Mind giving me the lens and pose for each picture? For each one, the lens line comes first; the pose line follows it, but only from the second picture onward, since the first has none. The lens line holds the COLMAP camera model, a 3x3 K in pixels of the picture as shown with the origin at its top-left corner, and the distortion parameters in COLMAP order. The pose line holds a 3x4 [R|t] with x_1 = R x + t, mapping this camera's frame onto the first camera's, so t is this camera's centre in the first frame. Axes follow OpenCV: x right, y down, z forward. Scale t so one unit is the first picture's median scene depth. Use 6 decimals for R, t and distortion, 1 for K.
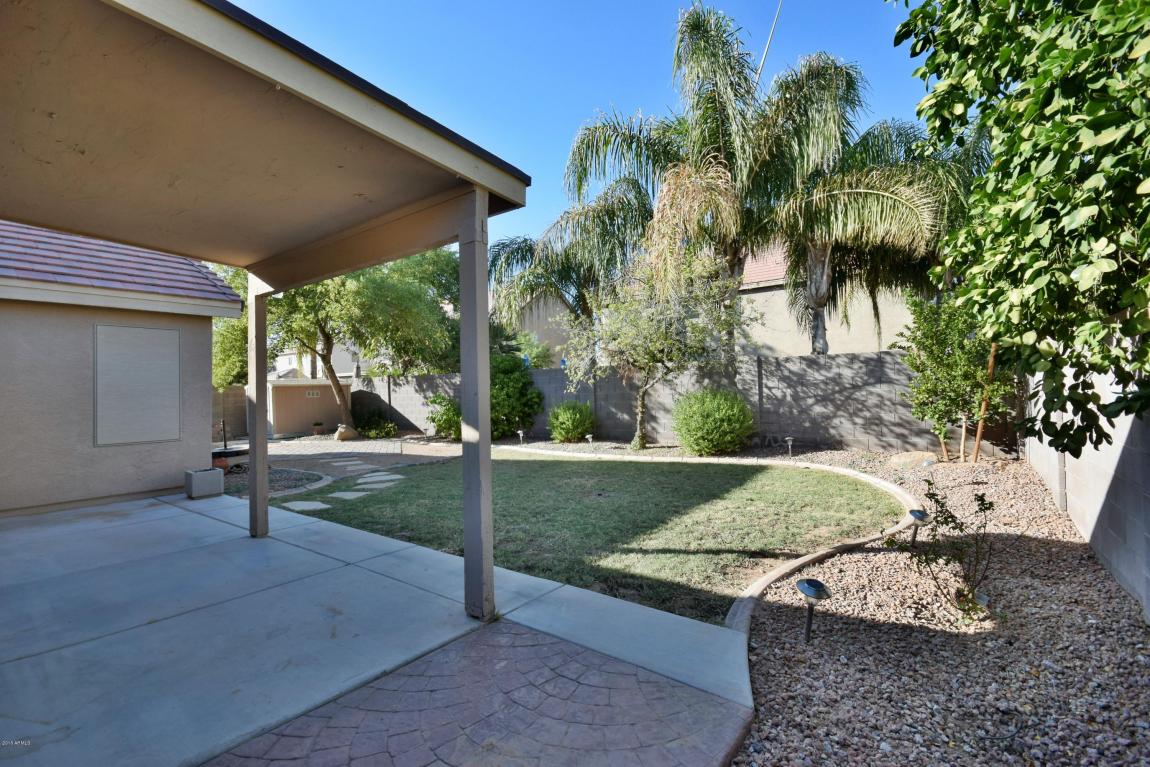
lens RADIAL K [[484.6, 0, 559.1], [0, 484.6, 382.2], [0, 0, 1]] dist [0.007045, -0.009861]
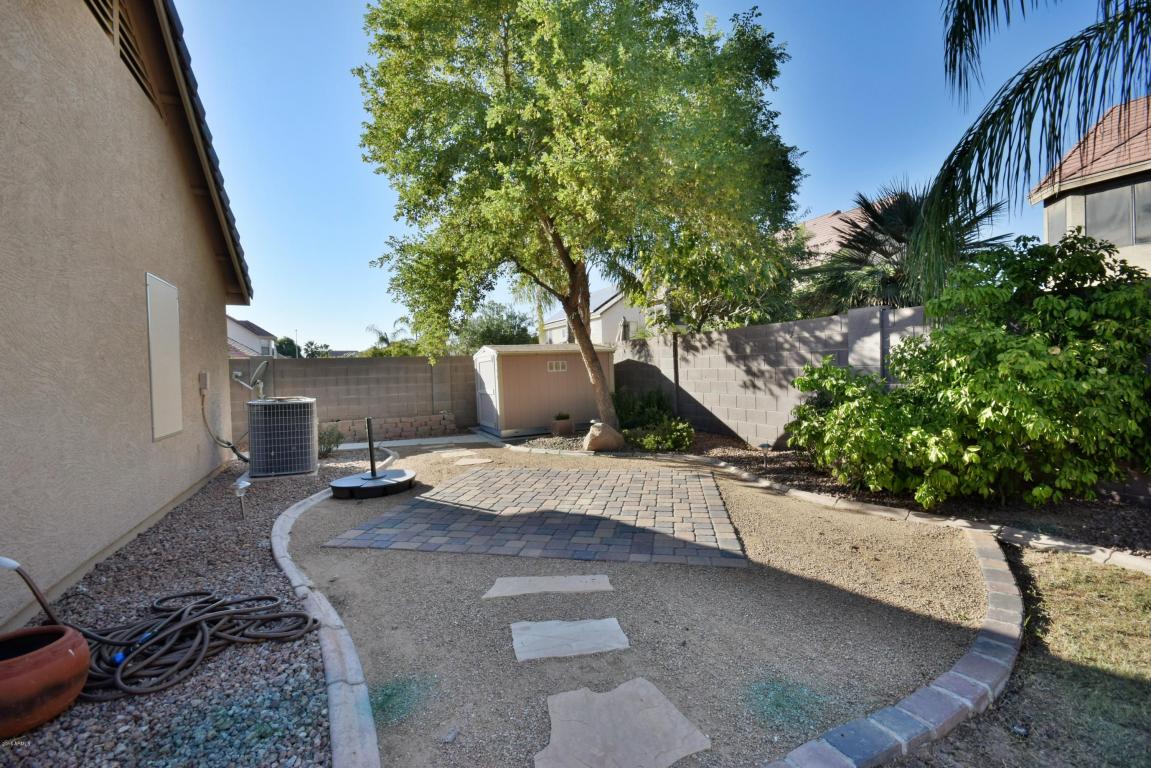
lens RADIAL K [[508.9, 0, 572.2], [0, 508.9, 382.7], [0, 0, 1]] dist [0.009087, -0.011377]
pose [[0.873682, 0.008937, -0.486415, -0.193455], [0.017658, 0.998590, 0.050064, 0.013995], [0.486176, -0.052329, 0.872292, 0.490813]]
